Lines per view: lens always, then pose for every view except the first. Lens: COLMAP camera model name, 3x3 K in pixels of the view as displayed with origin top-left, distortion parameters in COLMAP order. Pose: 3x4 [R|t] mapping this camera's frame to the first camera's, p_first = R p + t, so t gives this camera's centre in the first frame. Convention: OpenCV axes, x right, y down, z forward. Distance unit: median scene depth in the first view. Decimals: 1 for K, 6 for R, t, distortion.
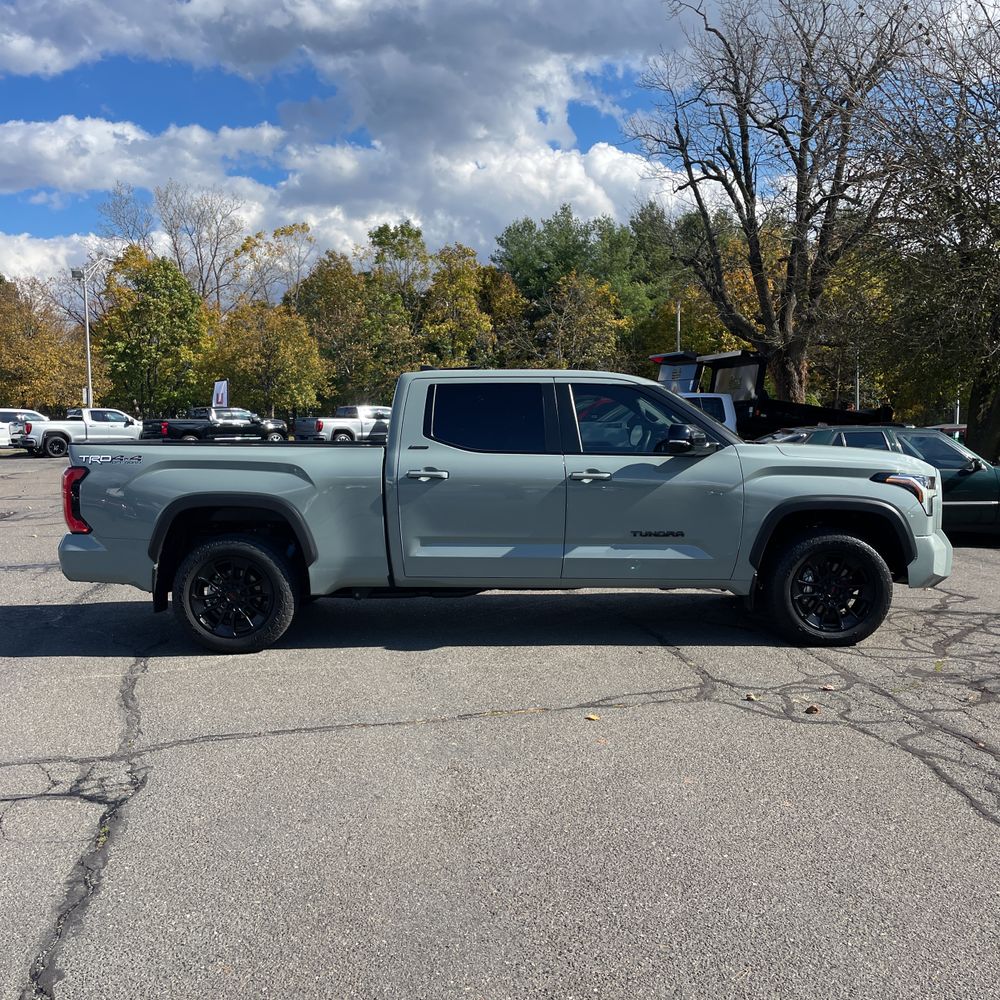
lens RADIAL K [[1087.3, 0, 500.0], [0, 1087.3, 500.0], [0, 0, 1]] dist [0.083110, 0.003144]
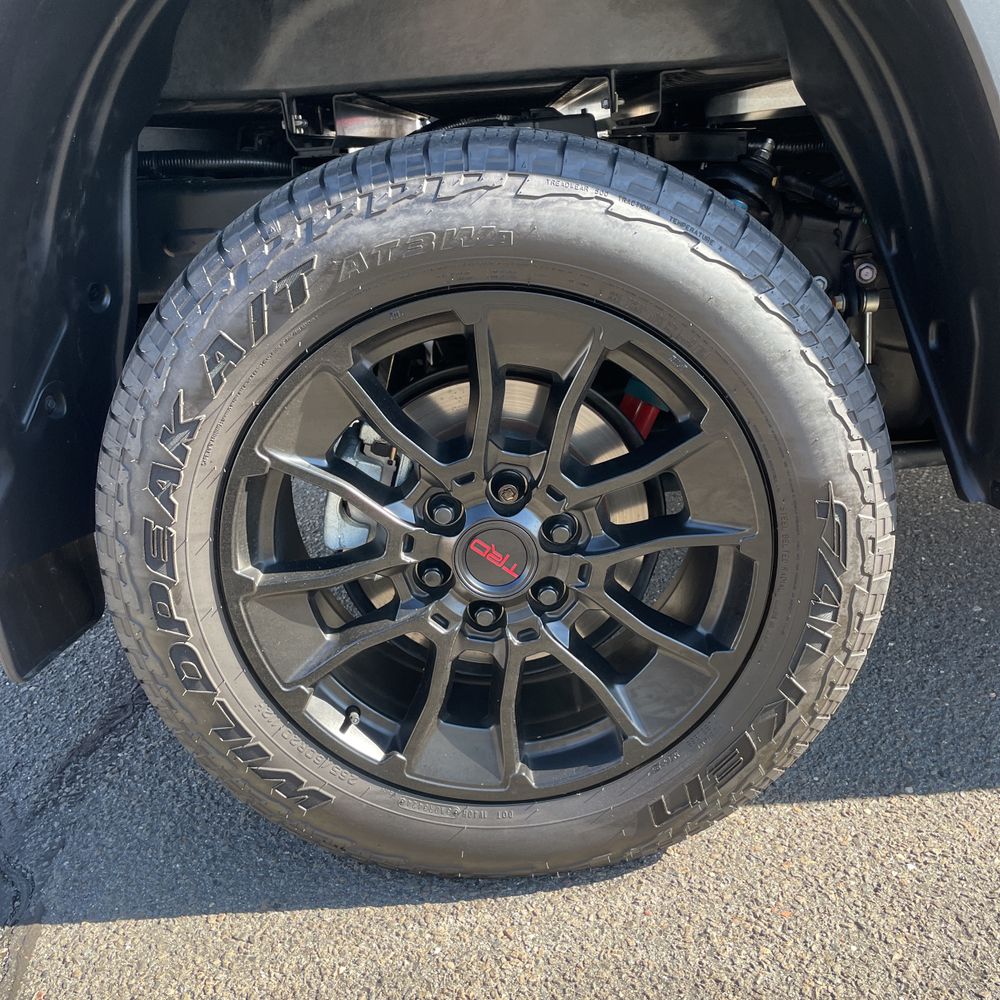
lens RADIAL K [[1023.2, 0, 496.7], [0, 1023.2, 496.0], [0, 0, 1]] dist [0.074165, -0.095442]
pose [[0.997325, -0.072542, -0.008942, -0.047200], [0.072454, 0.965086, 0.251712, 0.008549], [-0.009630, -0.251686, 0.967761, 0.167909]]
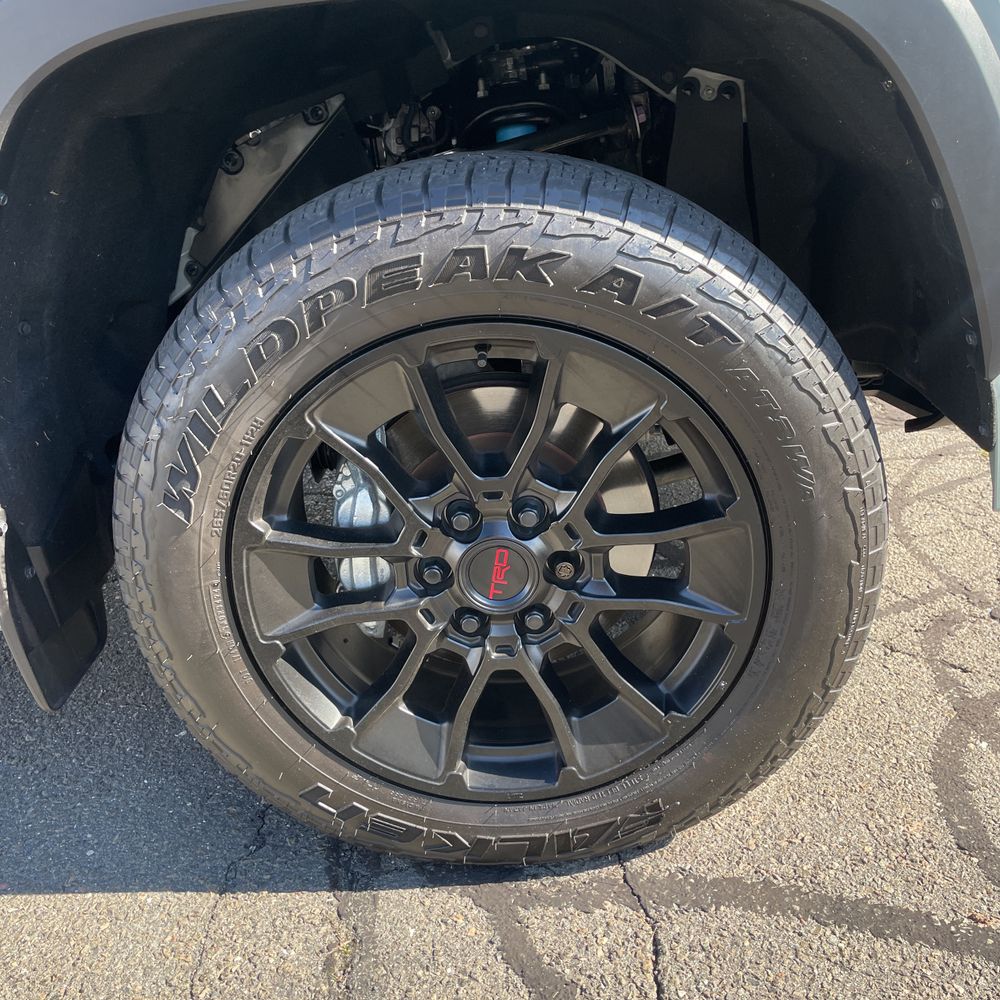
lens RADIAL K [[1000.2, 0, 477.1], [0, 1000.2, 499.2], [0, 0, 1]] dist [0.111631, -0.146817]
pose [[0.994751, -0.092225, -0.044329, 0.059073], [0.101170, 0.951354, 0.291017, 0.006053], [0.015333, -0.293975, 0.955690, 0.166166]]
